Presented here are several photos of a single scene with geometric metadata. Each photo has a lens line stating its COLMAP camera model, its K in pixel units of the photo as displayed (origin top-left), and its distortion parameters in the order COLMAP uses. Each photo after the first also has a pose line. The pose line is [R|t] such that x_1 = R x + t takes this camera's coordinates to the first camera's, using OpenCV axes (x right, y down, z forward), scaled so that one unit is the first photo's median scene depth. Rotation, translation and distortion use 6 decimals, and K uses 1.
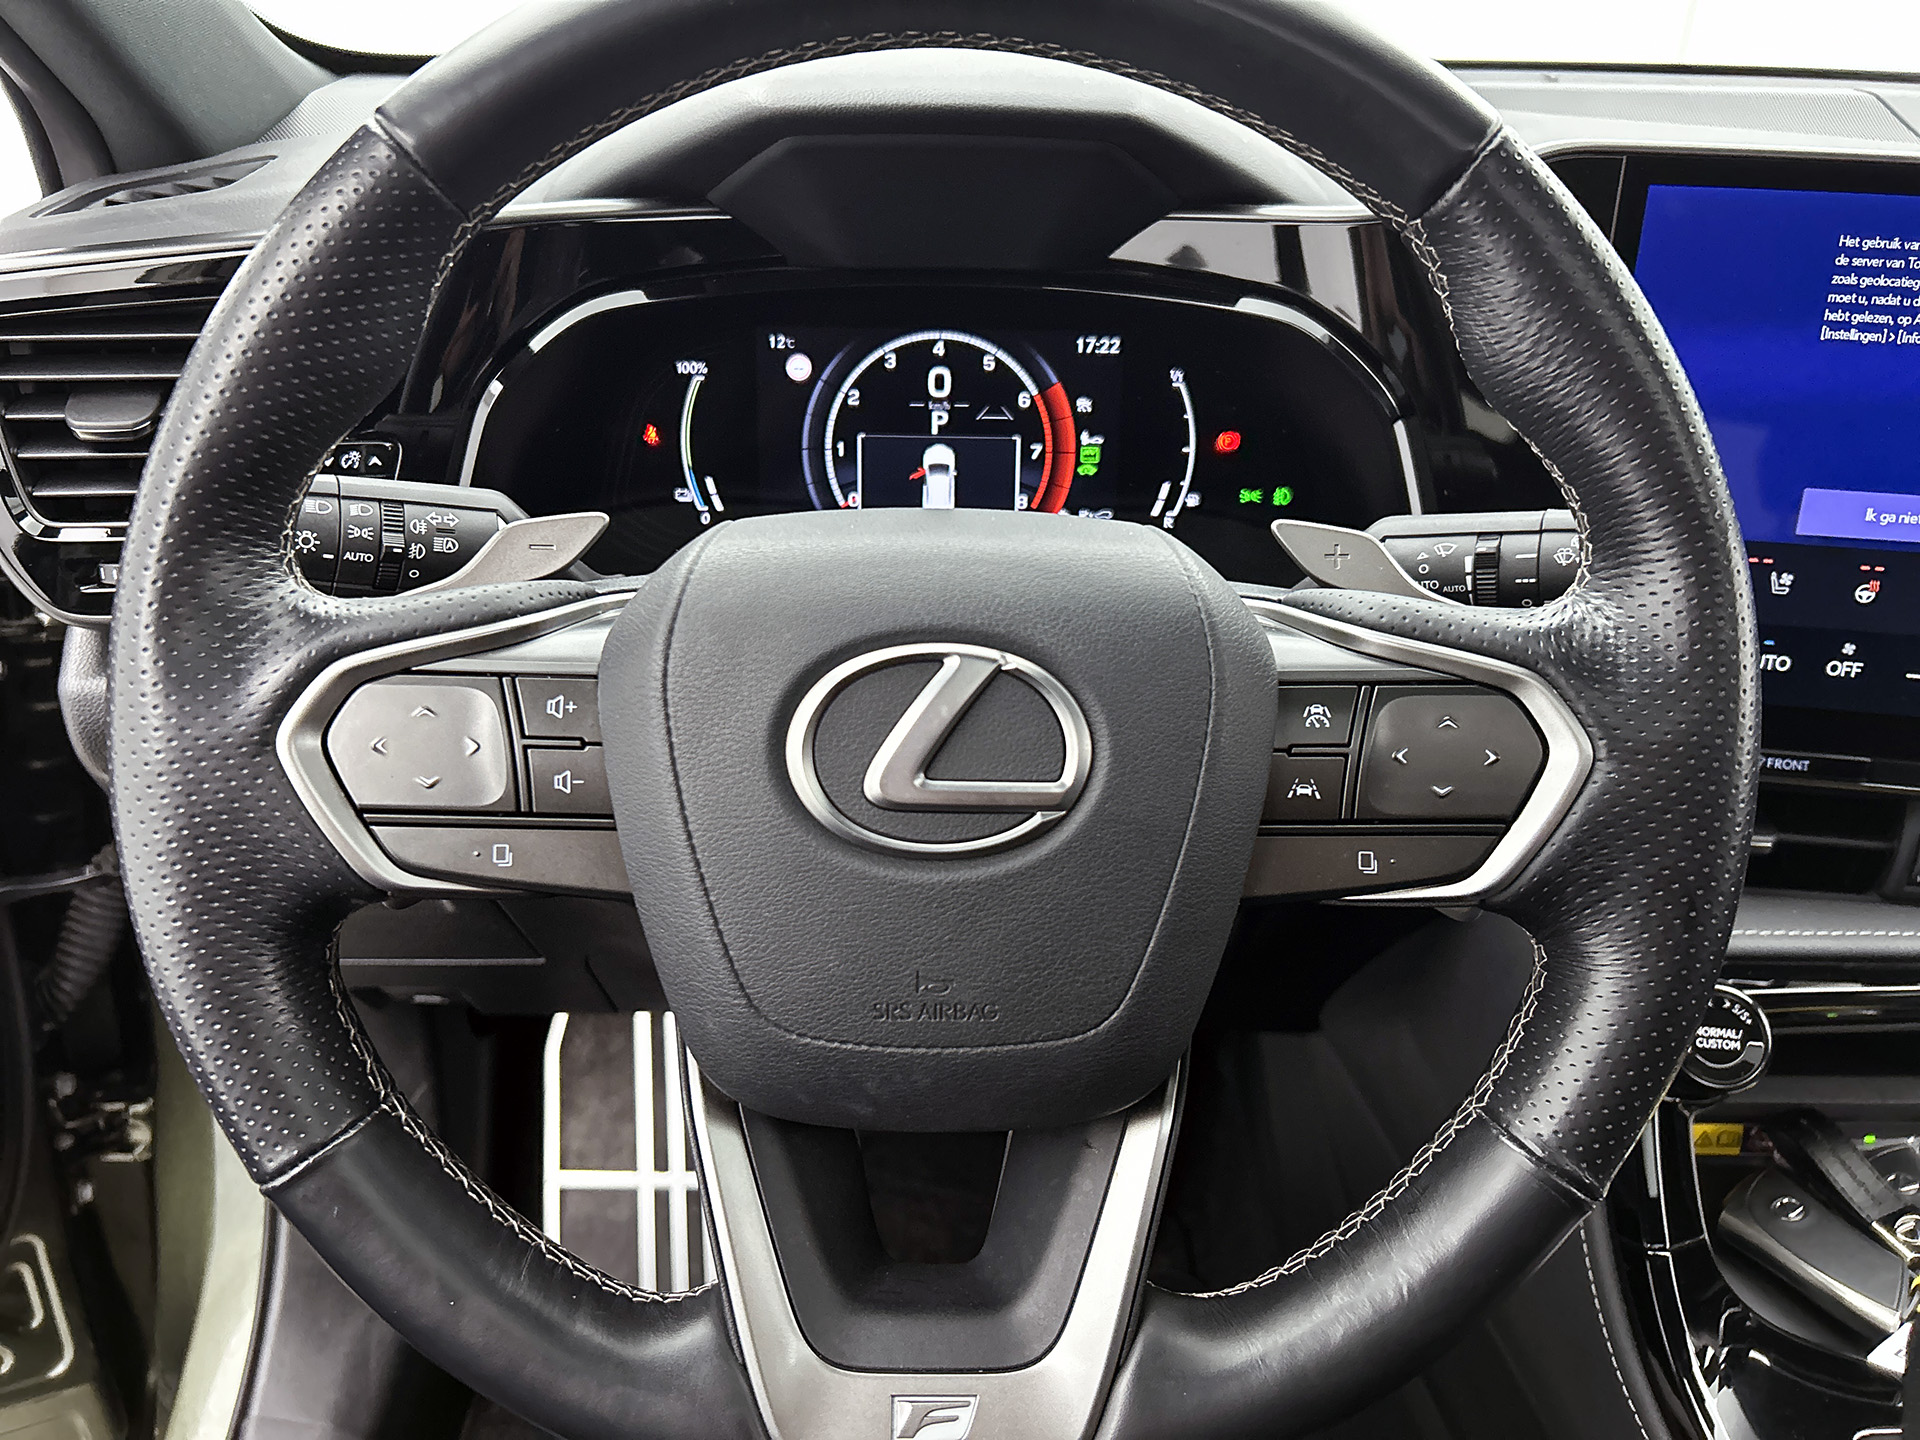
lens RADIAL K [[1457.7, 0, 939.4], [0, 1457.7, 708.3], [0, 0, 1]] dist [0.038197, -0.049927]
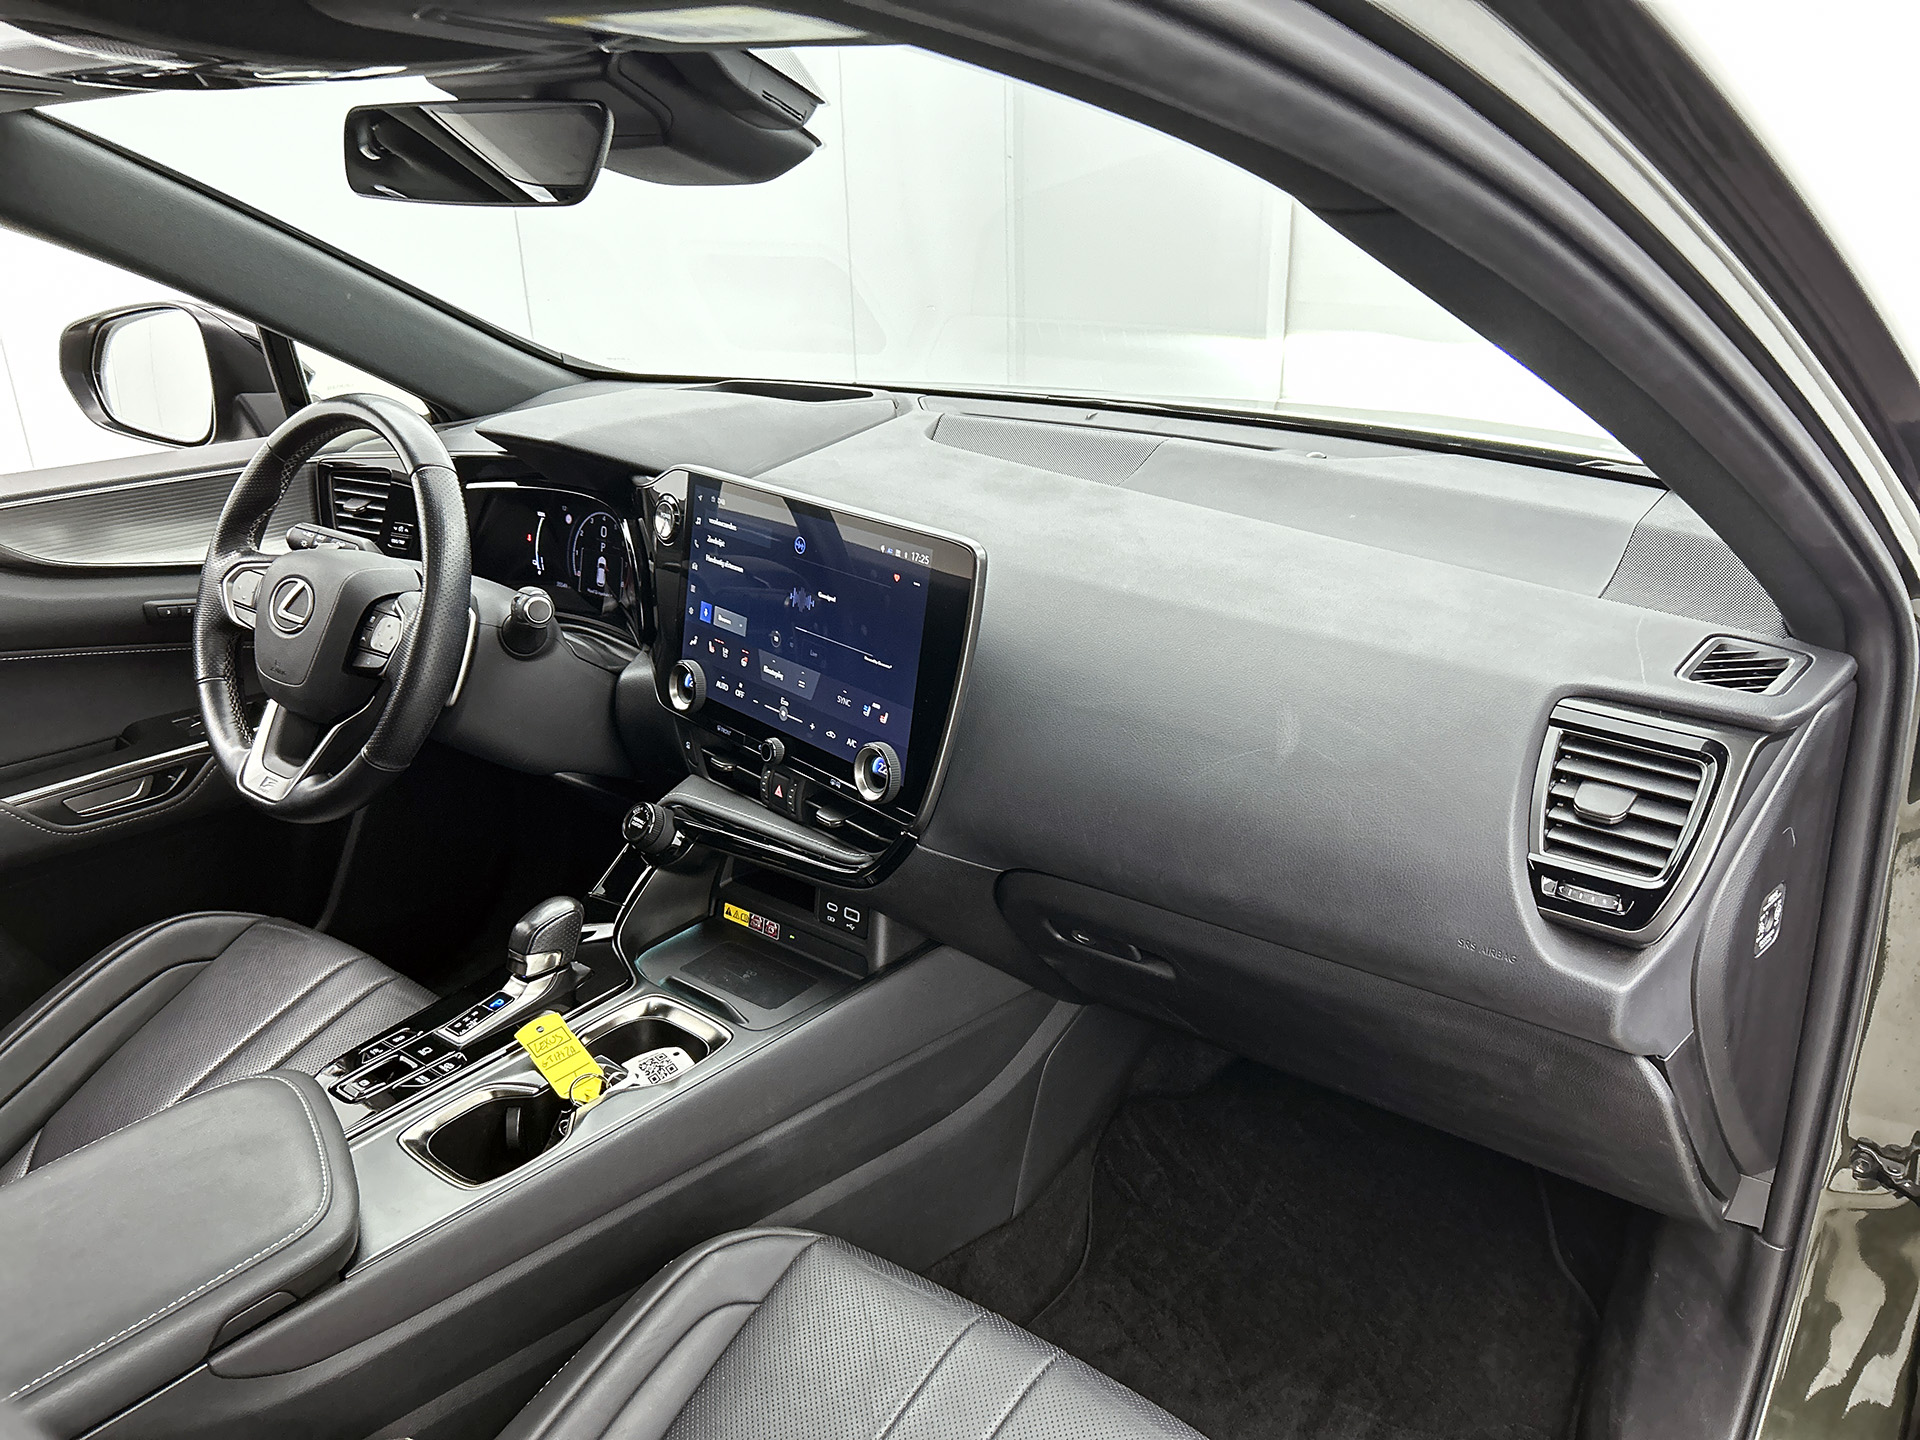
lens RADIAL K [[1457.7, 0, 959.6], [0, 1457.7, 742.7], [0, 0, 1]] dist [0.038197, -0.049927]
pose [[0.775980, 0.206548, -0.595981, 2.331344], [-0.251065, 0.967932, 0.008562, -0.060051], [0.578637, 0.142986, 0.802953, -0.665966]]
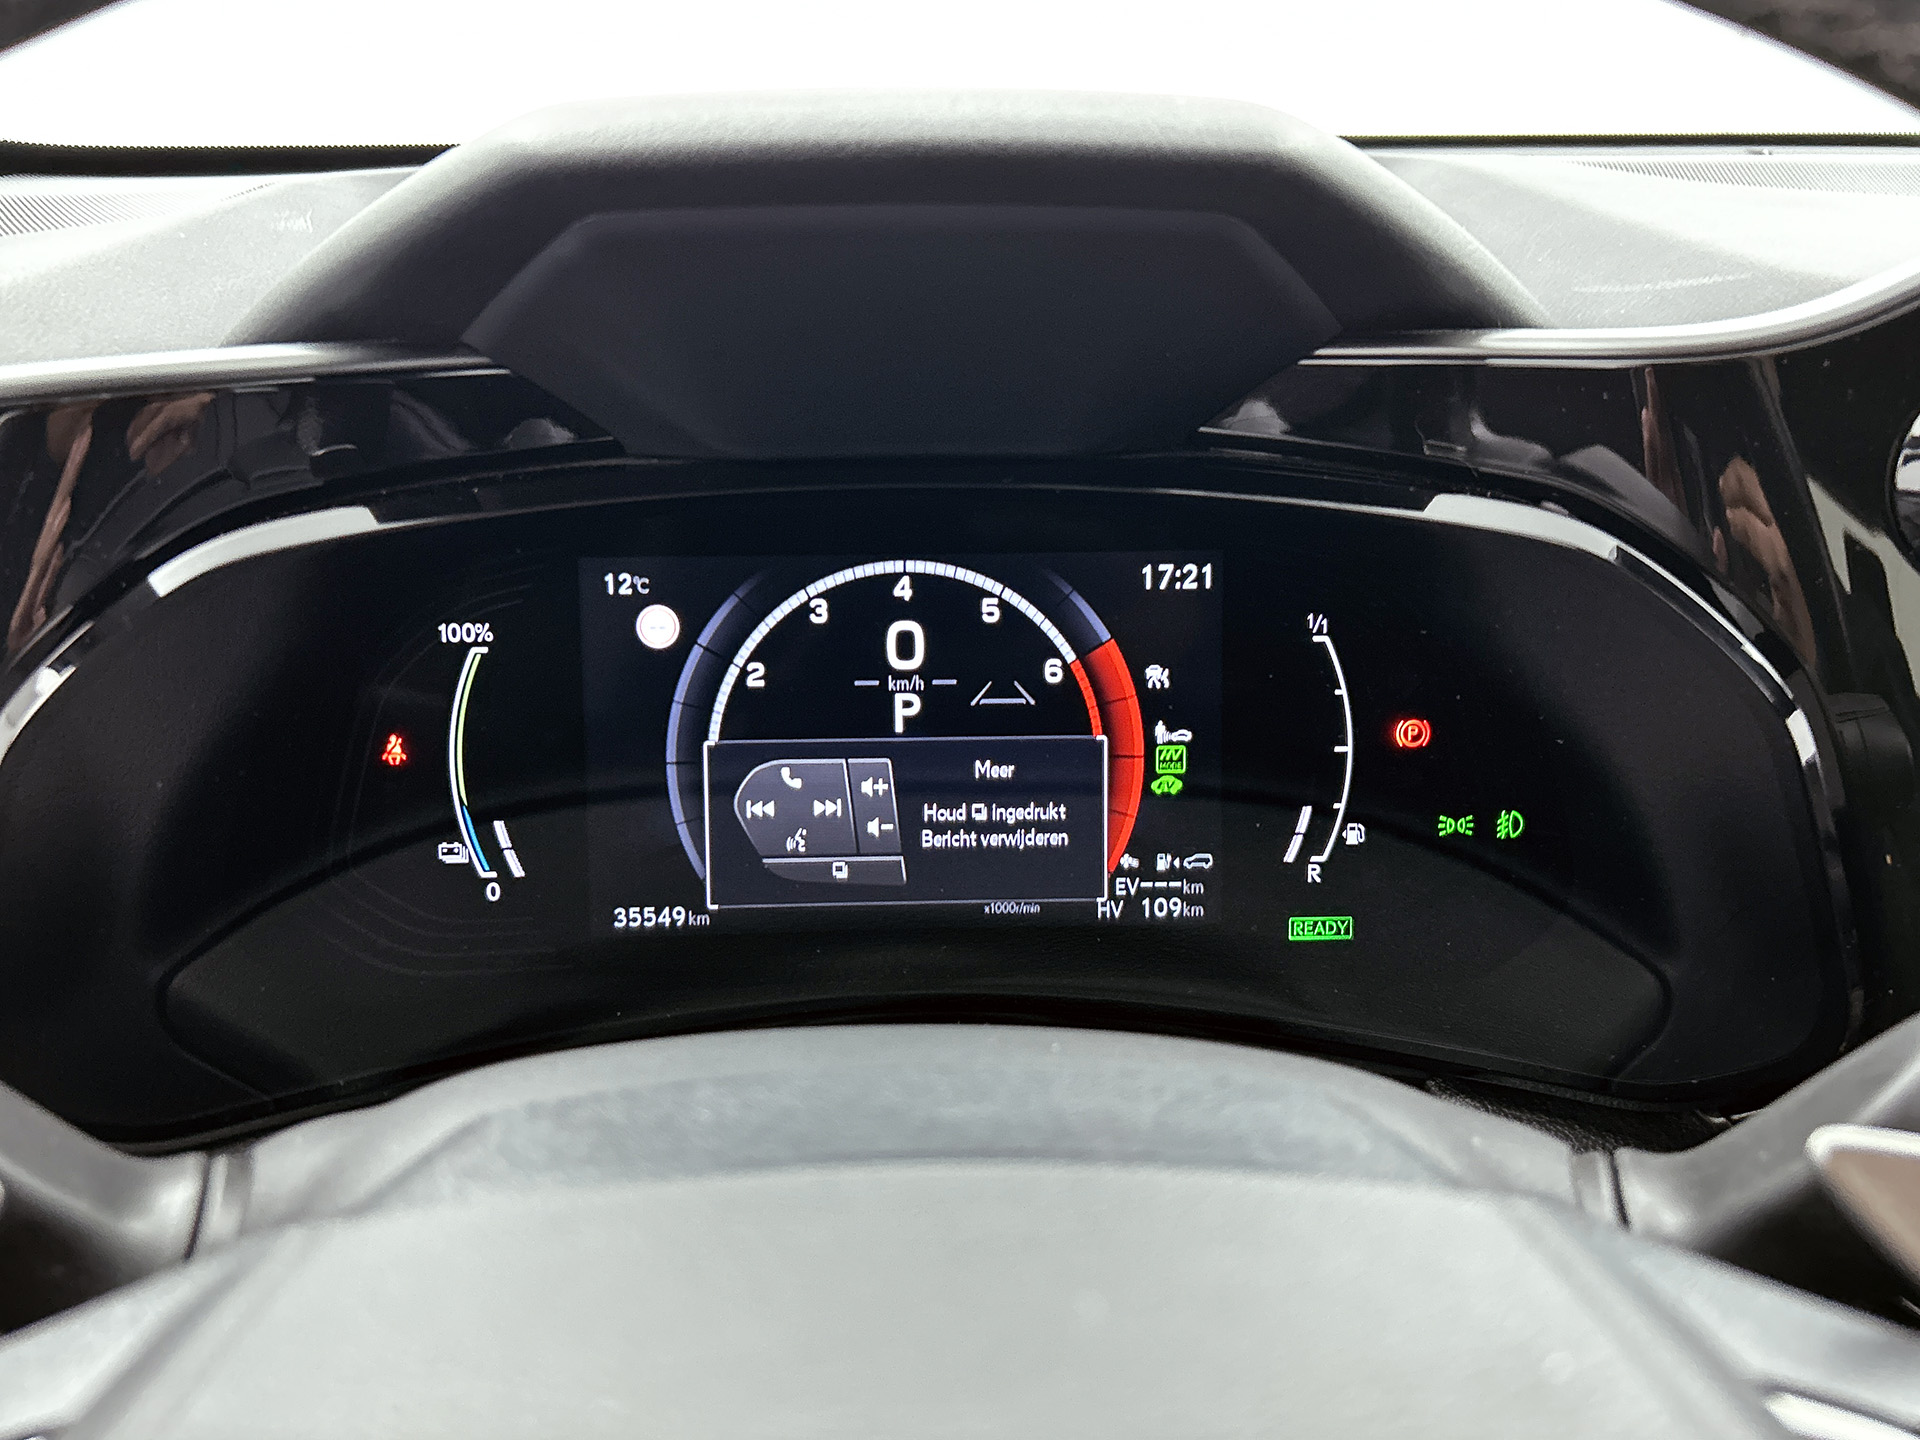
lens RADIAL K [[1677.2, 0, 951.3], [0, 1677.2, 685.4], [0, 0, 1]] dist [0.091538, -0.012431]
pose [[0.999355, -0.026233, 0.024531, 0.001900], [0.029447, 0.989505, -0.141469, -0.132884], [-0.020562, 0.142100, 0.989639, 0.408414]]
